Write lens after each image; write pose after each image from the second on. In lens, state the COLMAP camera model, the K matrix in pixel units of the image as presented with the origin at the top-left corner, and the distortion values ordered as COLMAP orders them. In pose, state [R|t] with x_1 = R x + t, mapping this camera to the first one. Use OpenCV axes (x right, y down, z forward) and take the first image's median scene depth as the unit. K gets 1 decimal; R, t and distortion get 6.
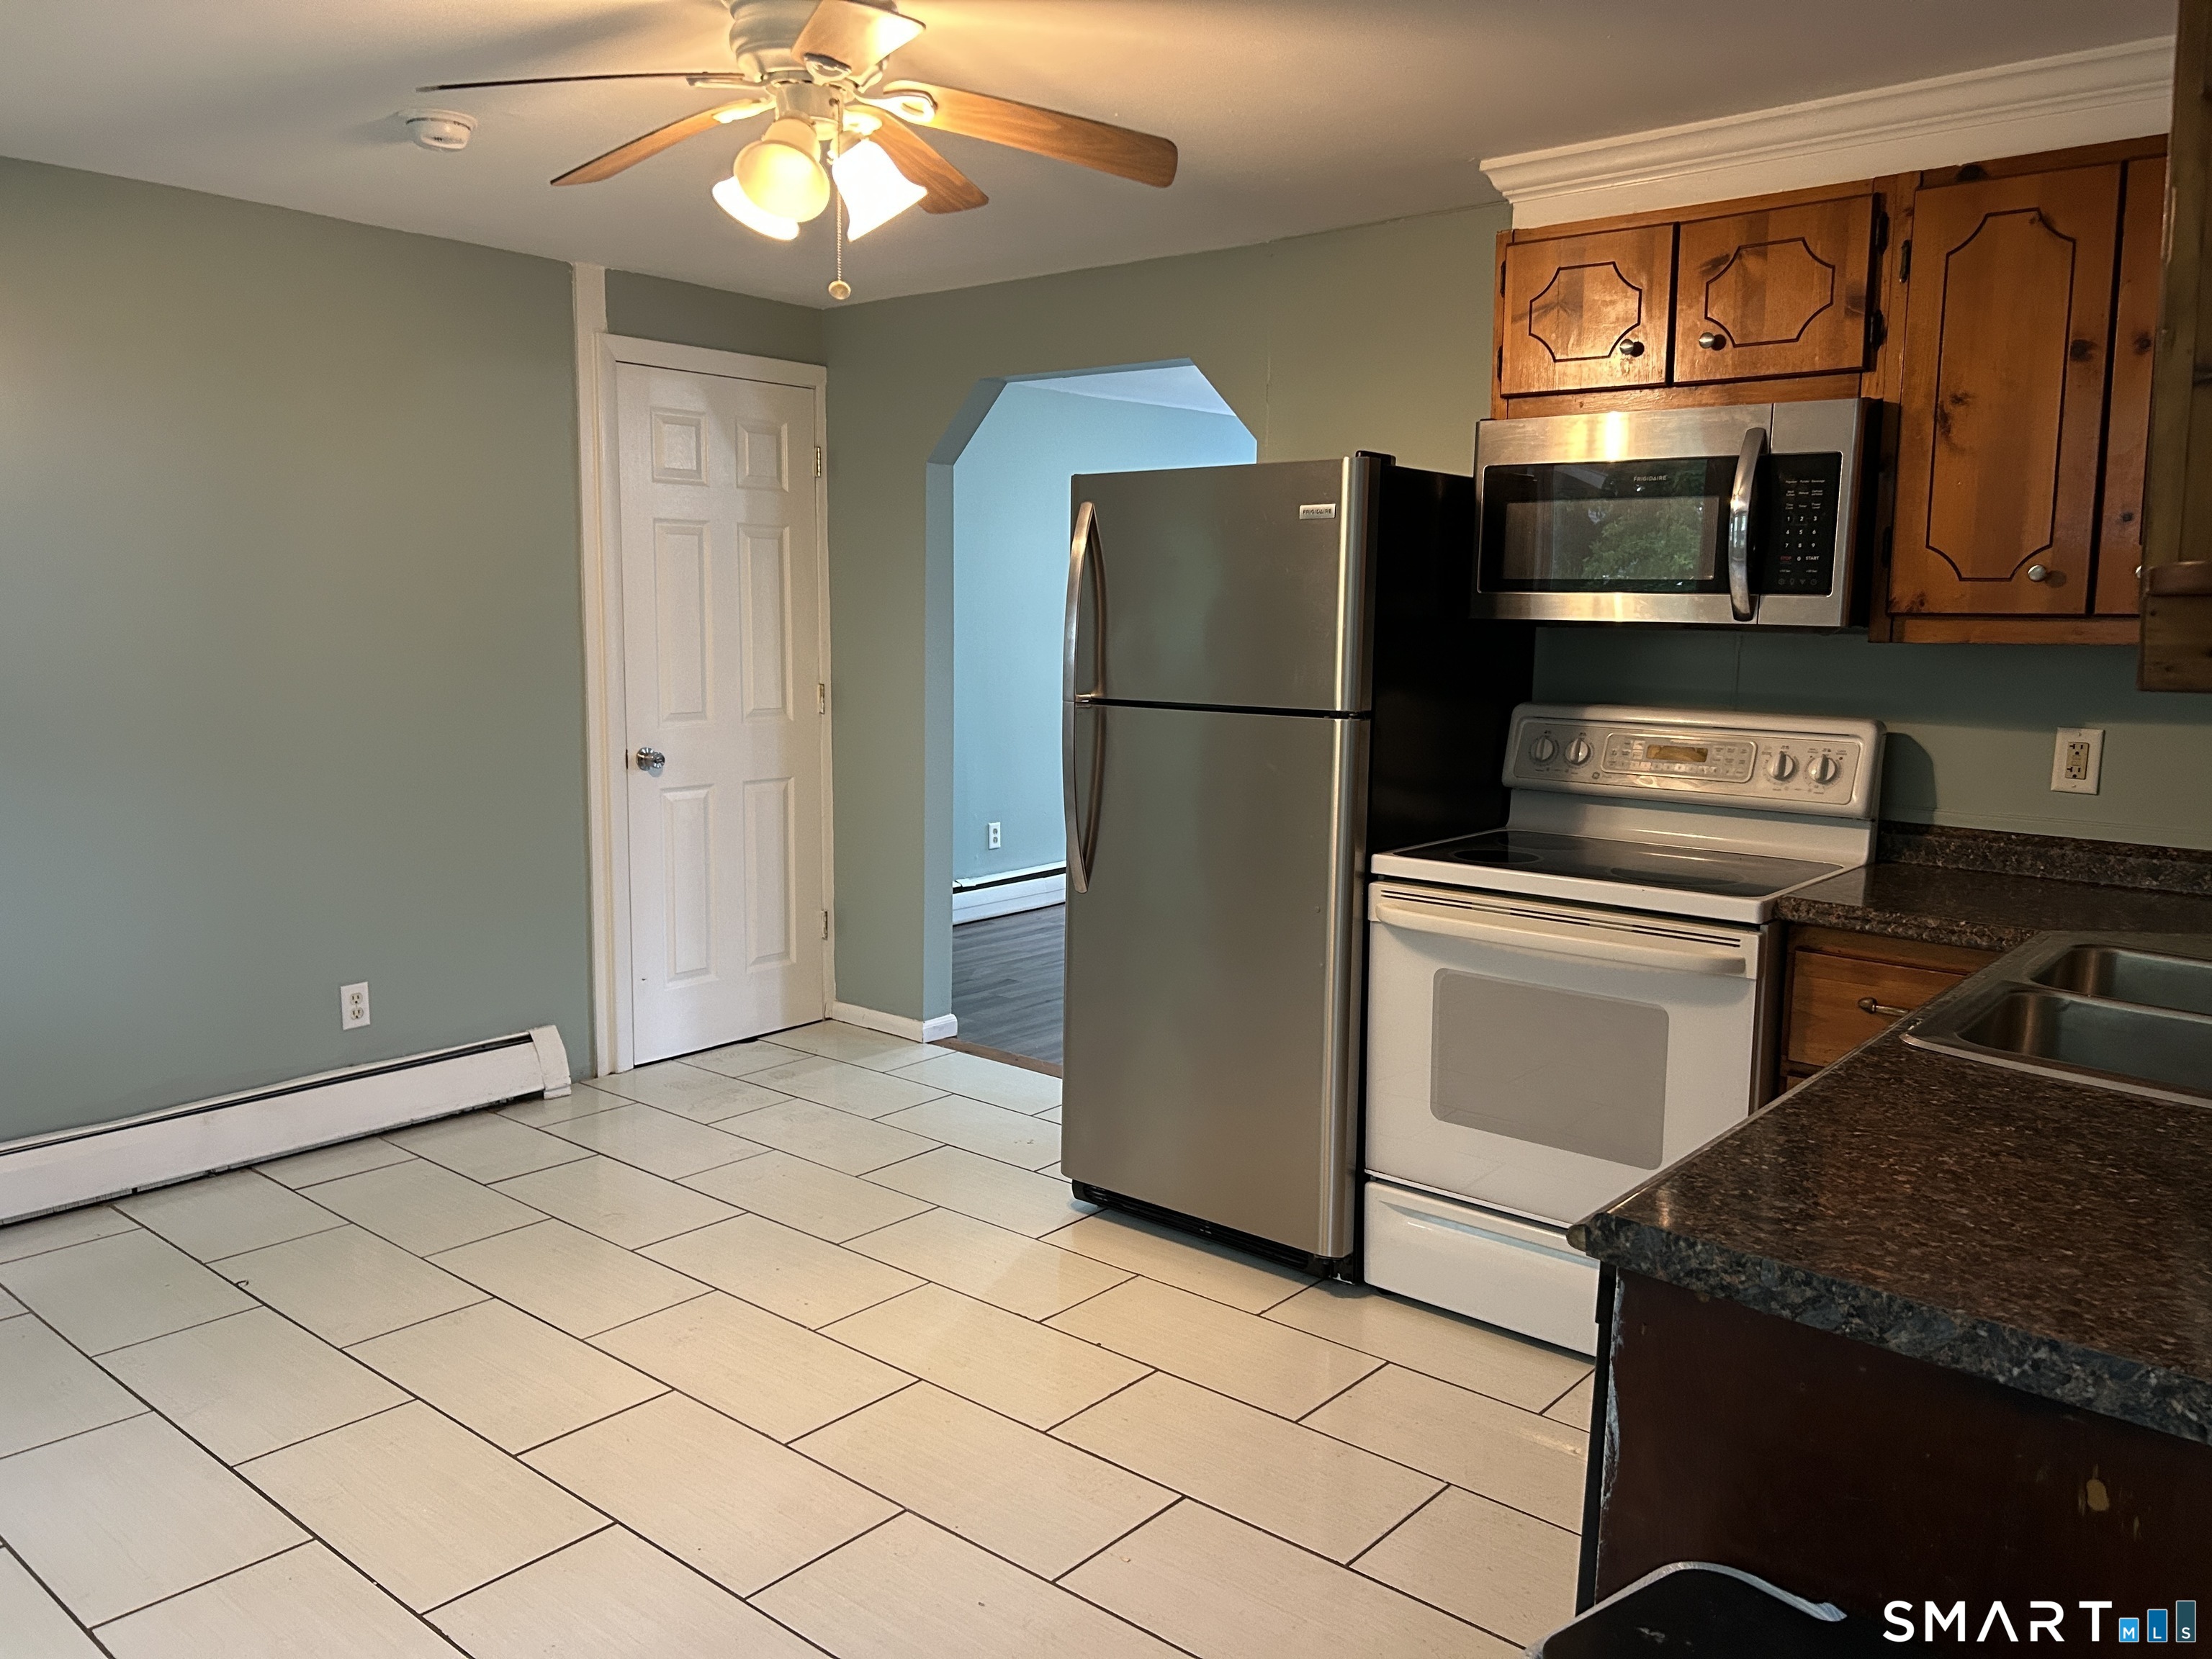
lens RADIAL K [[1664.6, 0, 1115.5], [0, 1664.6, 828.4], [0, 0, 1]] dist [0.067655, -0.053217]
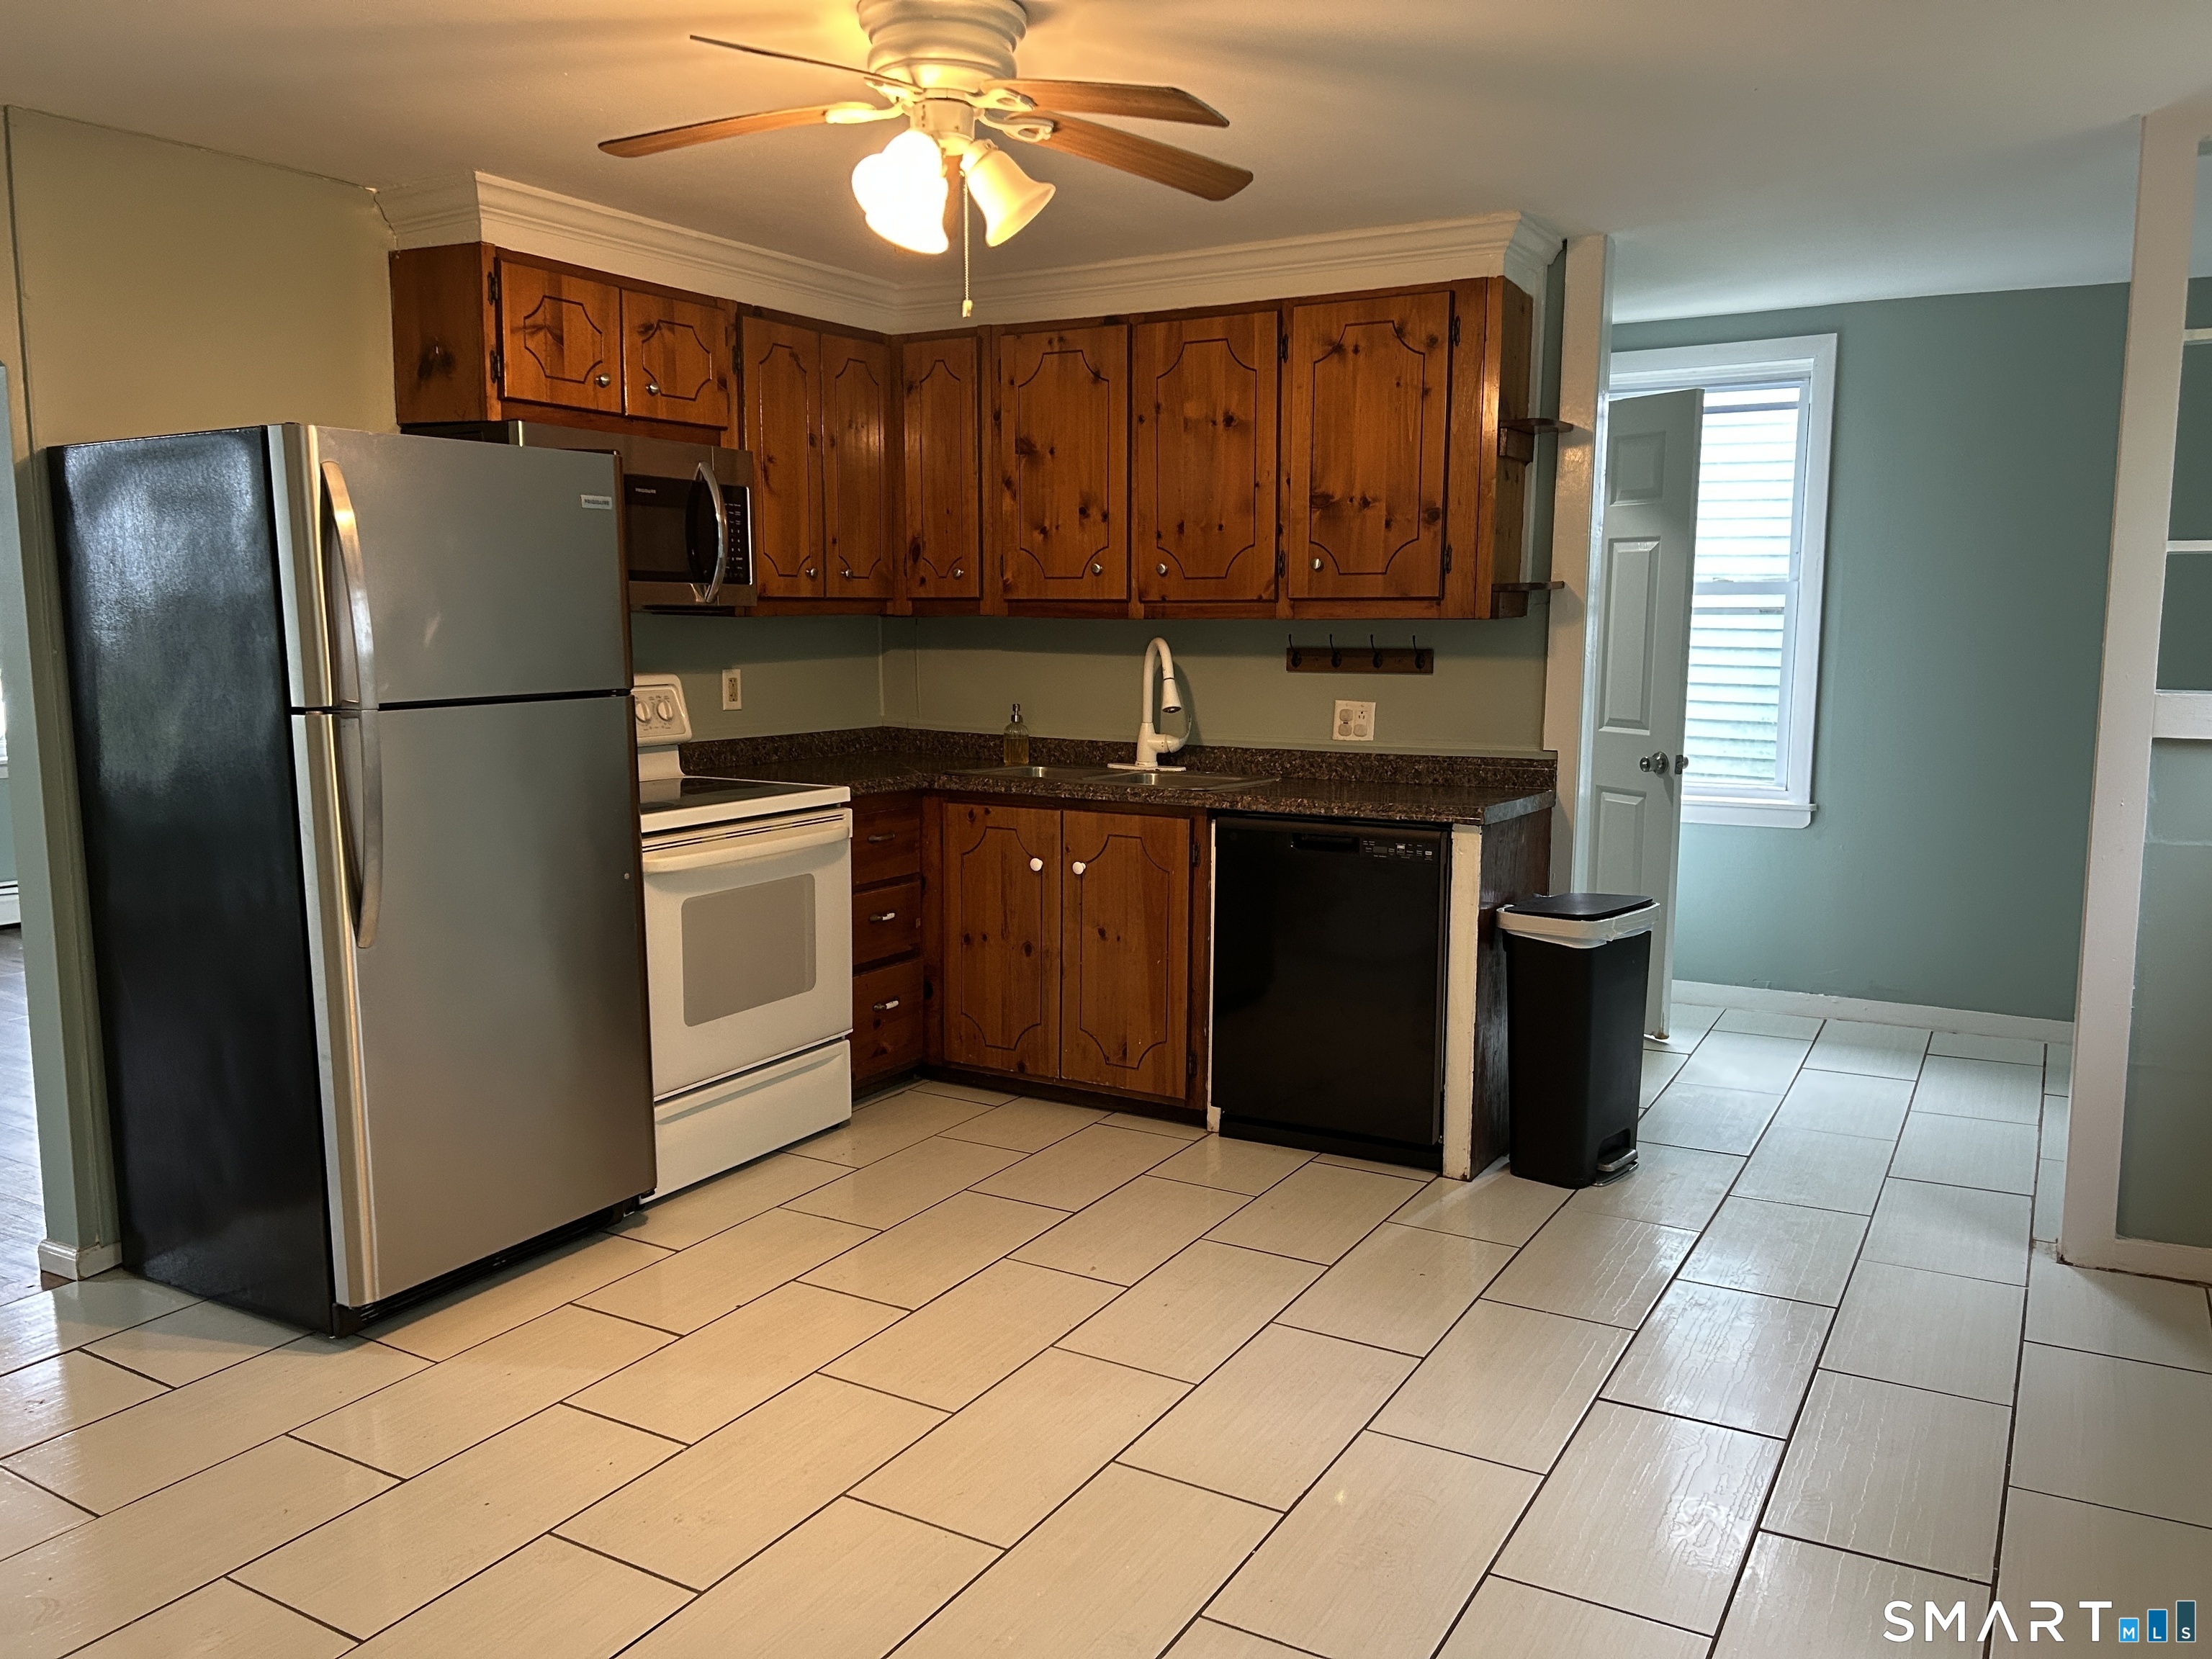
lens RADIAL K [[1664.6, 0, 1115.7], [0, 1664.6, 837.3], [0, 0, 1]] dist [0.067655, -0.053217]
pose [[-0.158288, -0.148506, 0.976161, -1.029479], [0.127798, 0.977228, 0.169391, -0.123683], [-0.979088, 0.151564, -0.135705, 0.880602]]
